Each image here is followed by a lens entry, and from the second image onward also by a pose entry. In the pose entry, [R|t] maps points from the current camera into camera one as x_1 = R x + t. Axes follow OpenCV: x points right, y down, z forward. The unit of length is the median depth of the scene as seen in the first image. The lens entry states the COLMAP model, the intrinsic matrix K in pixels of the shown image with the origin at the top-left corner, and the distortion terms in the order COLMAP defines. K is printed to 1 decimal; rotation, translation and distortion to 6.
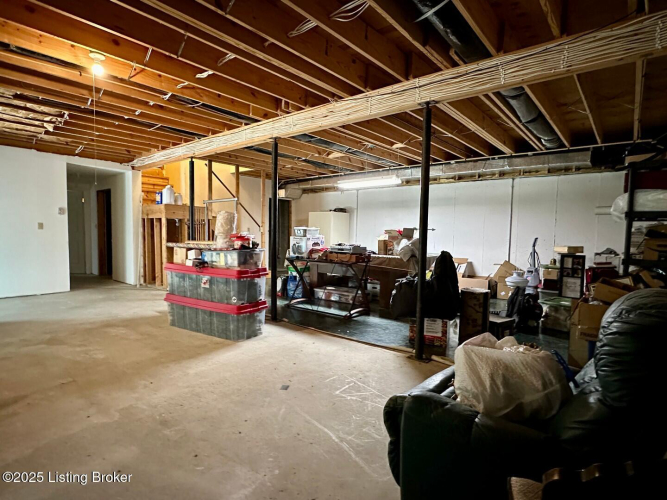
lens RADIAL K [[348.5, 0, 333.5], [0, 348.5, 250.0], [0, 0, 1]] dist [0.004704, -0.000141]
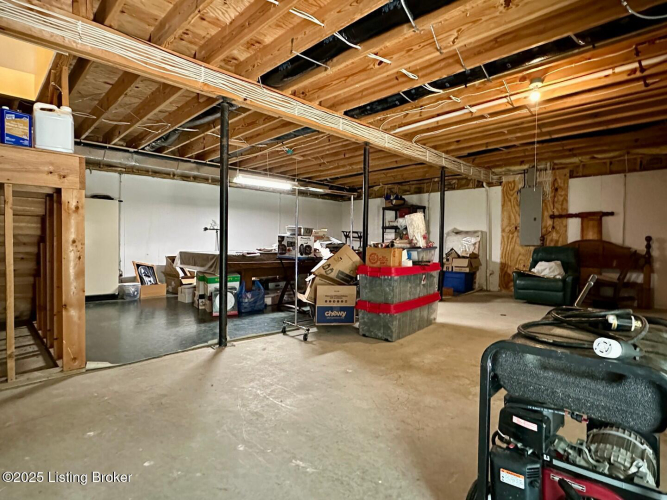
lens RADIAL K [[348.5, 0, 333.5], [0, 348.5, 250.0], [0, 0, 1]] dist [0.004704, -0.000141]
pose [[0.082865, -0.026585, 0.996206, -1.023702], [0.033463, 0.999155, 0.023881, -0.021450], [-0.995999, 0.031357, 0.083685, 0.840054]]
